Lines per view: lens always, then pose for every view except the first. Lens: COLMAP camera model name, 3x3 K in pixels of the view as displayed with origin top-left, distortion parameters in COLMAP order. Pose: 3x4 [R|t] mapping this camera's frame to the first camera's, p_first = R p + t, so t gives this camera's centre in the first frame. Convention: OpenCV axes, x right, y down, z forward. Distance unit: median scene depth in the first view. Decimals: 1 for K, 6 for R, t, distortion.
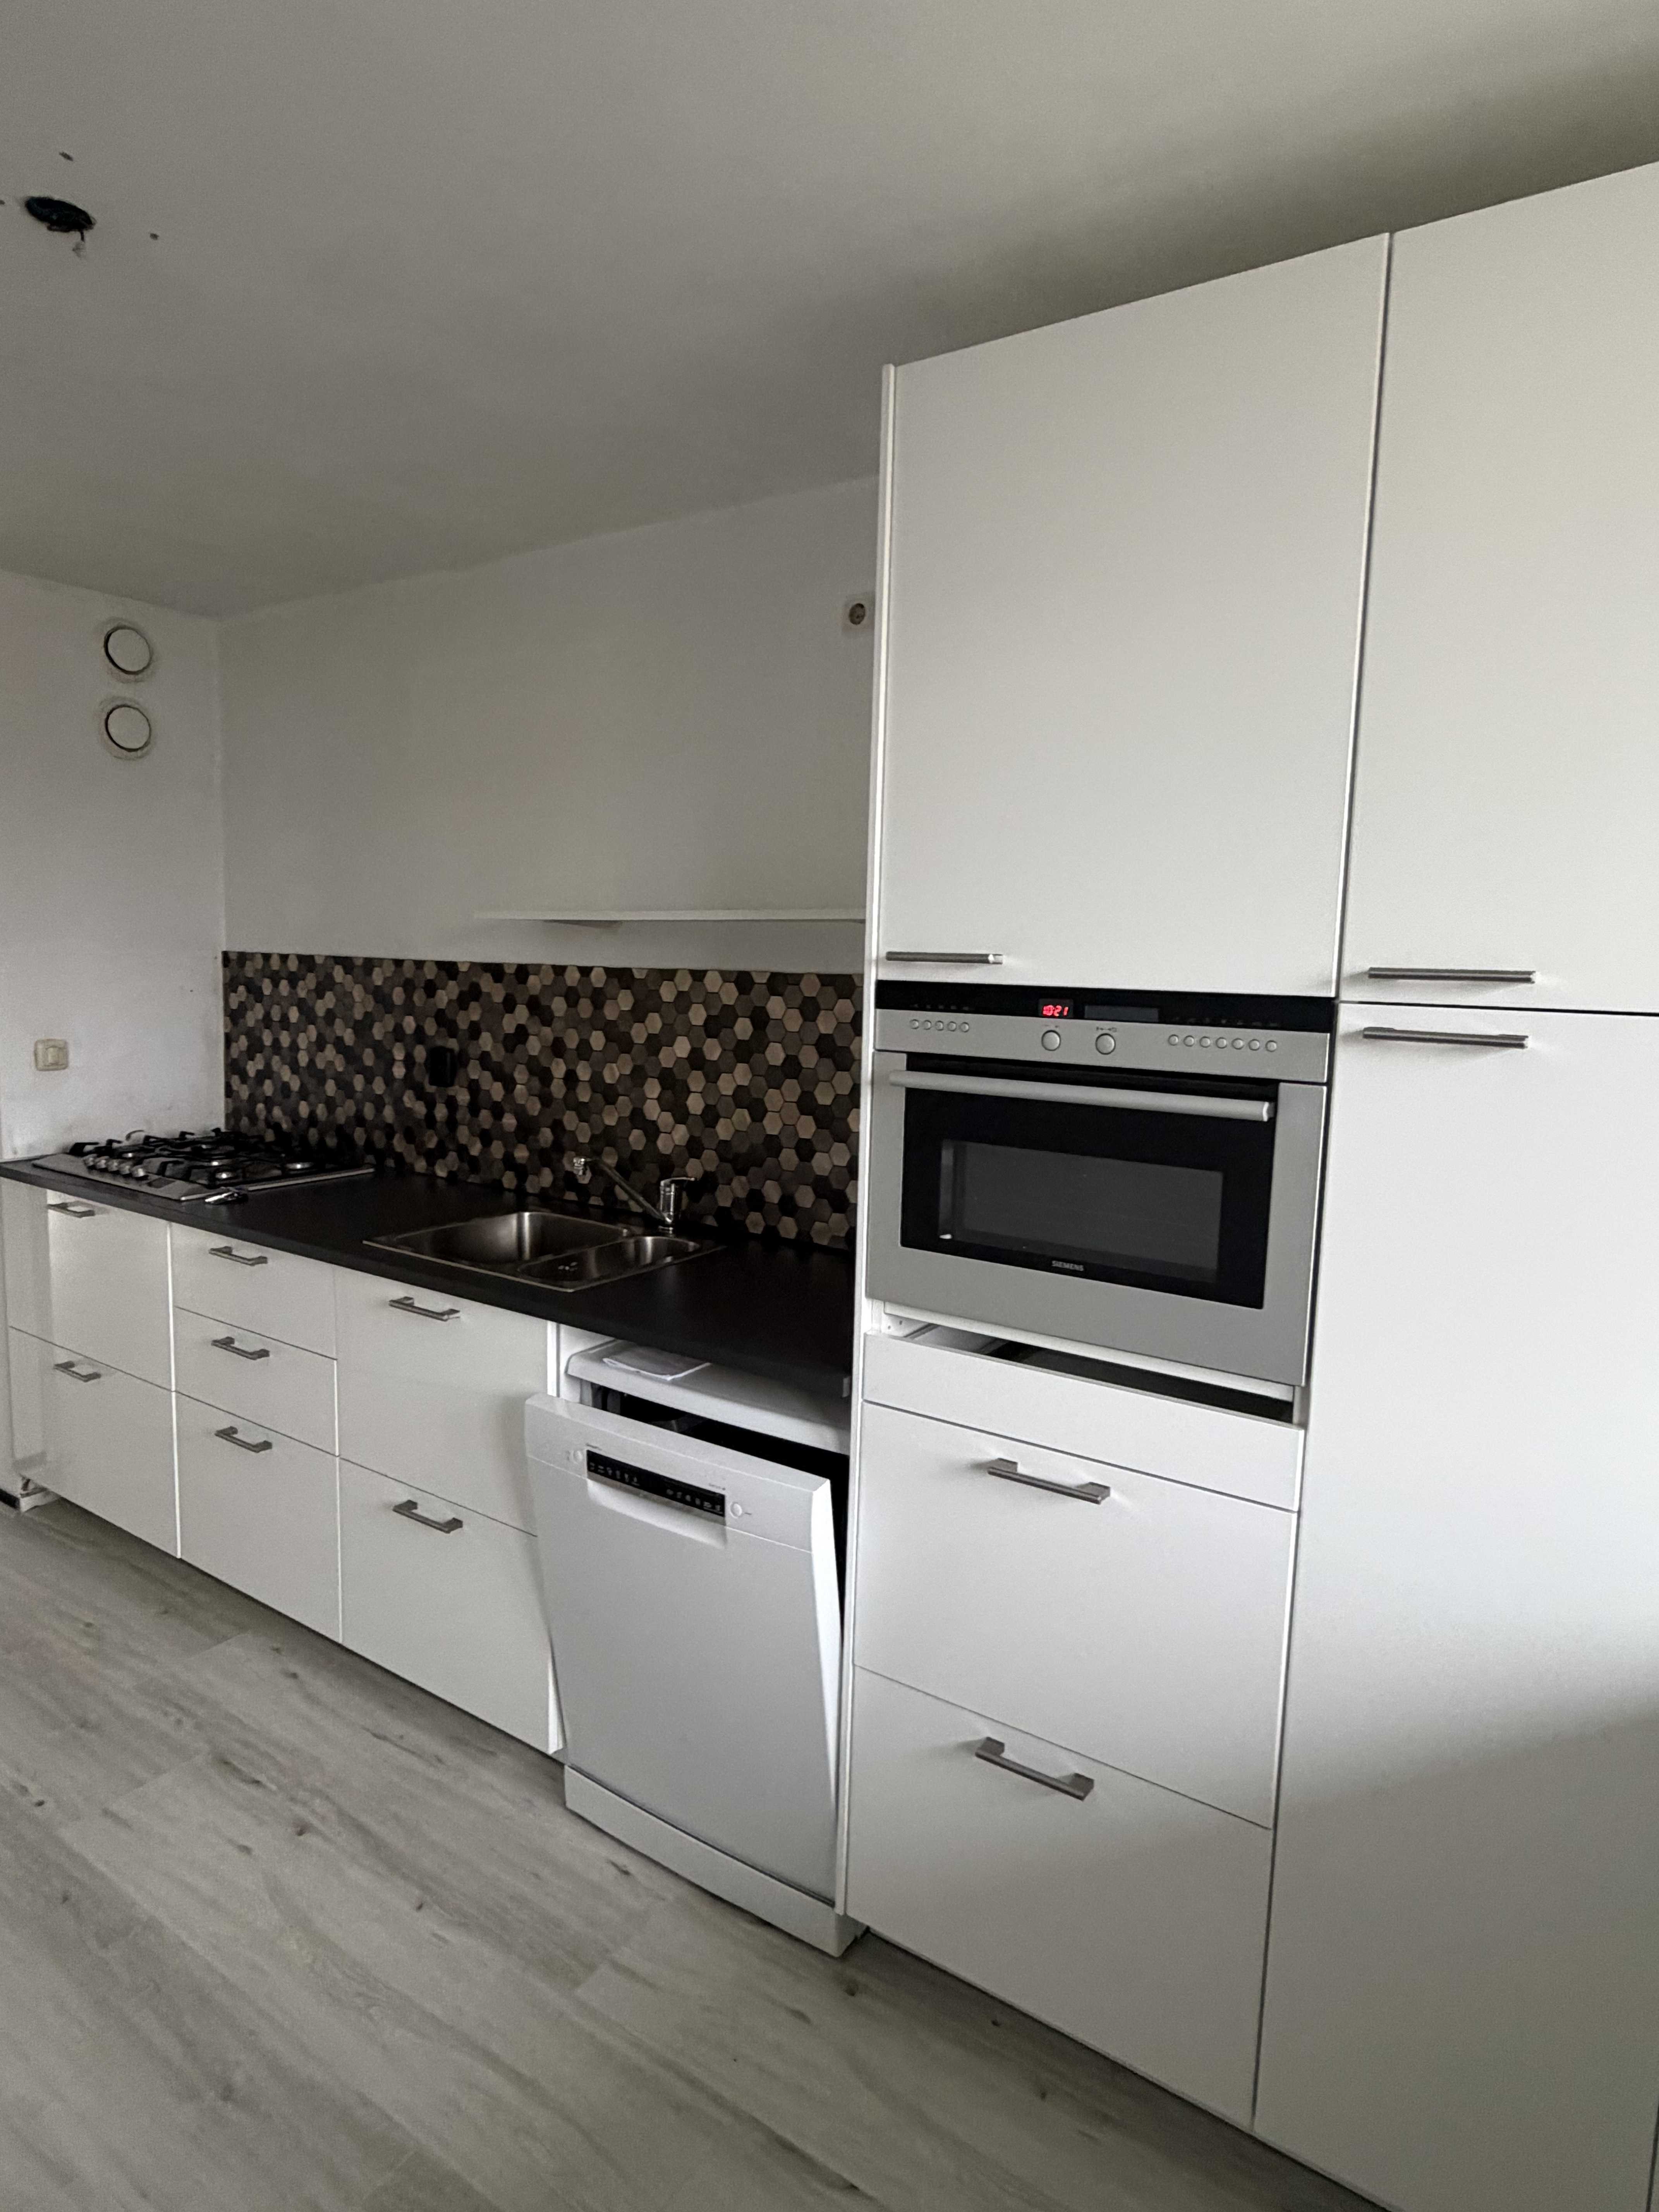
lens RADIAL K [[1250.6, 0, 829.5], [0, 1250.6, 1106.0], [0, 0, 1]] dist [0.001648, 0.000419]
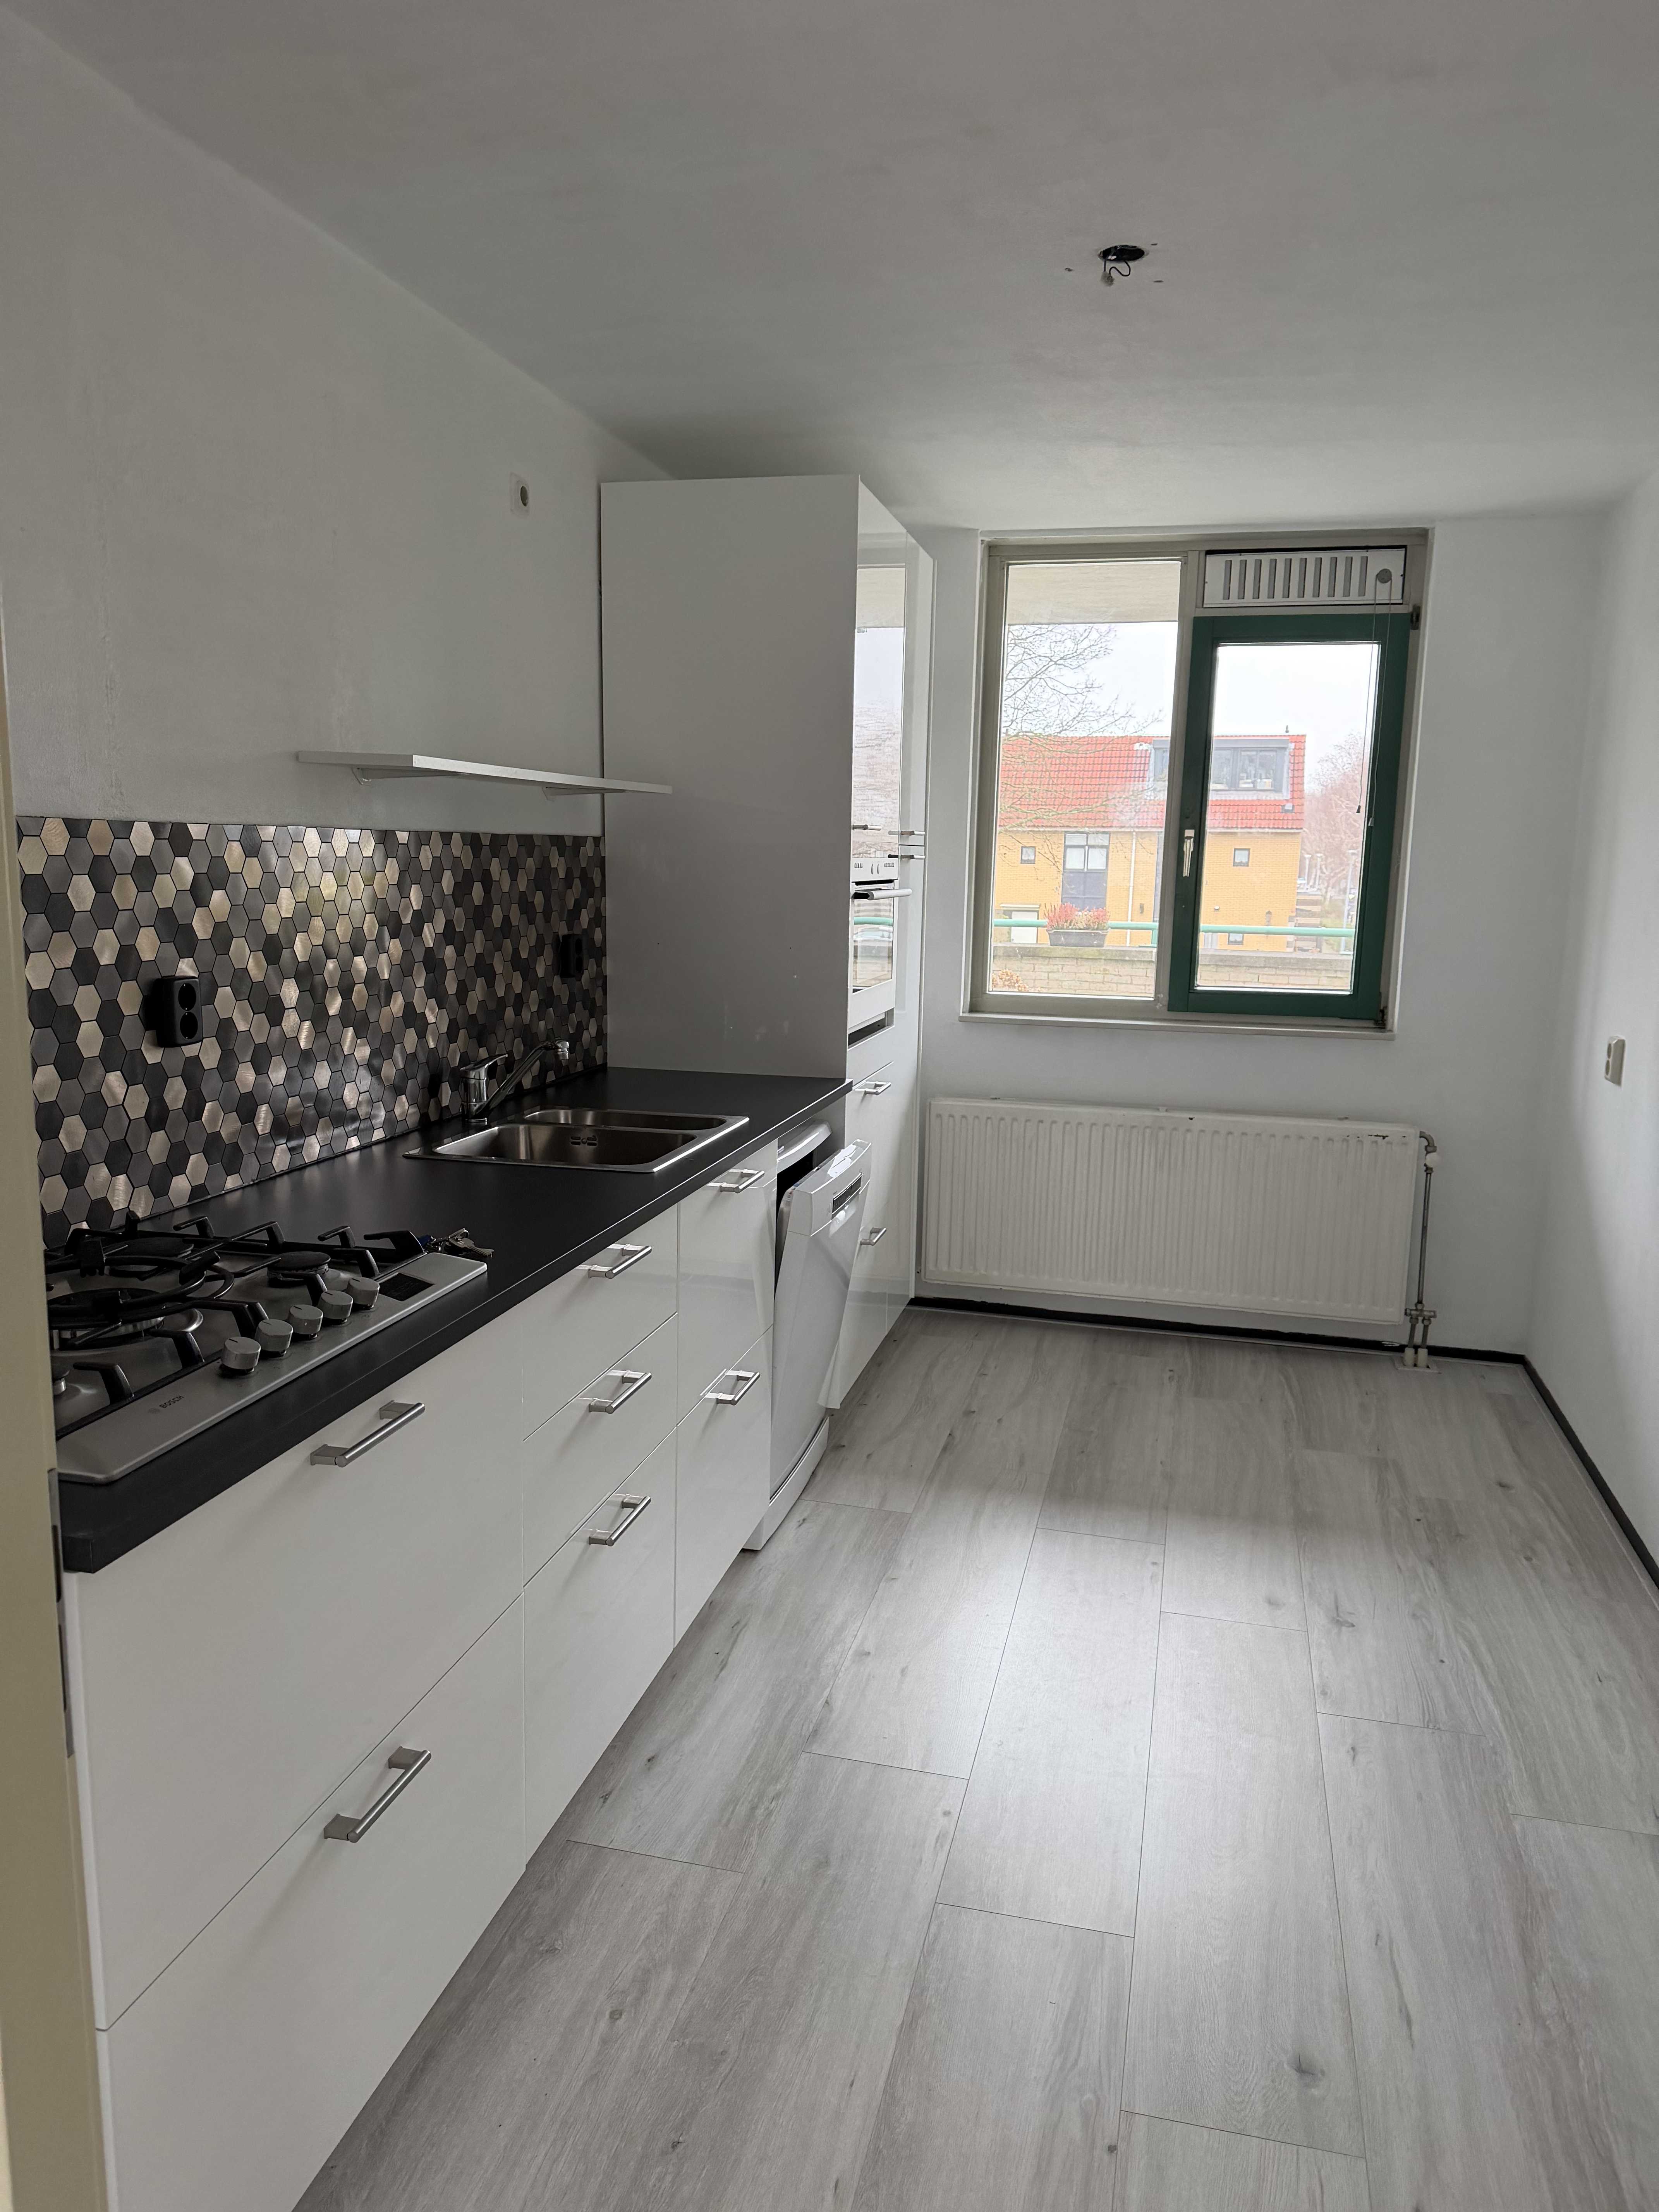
lens RADIAL K [[1569.0, 0, 829.5], [0, 1569.0, 1106.0], [0, 0, 1]] dist [0.001357, -0.000962]
pose [[-0.355713, -0.191586, 0.914748, -1.136701], [0.062221, 0.971737, 0.227718, -0.140878], [-0.932522, 0.137919, -0.333739, 1.029161]]
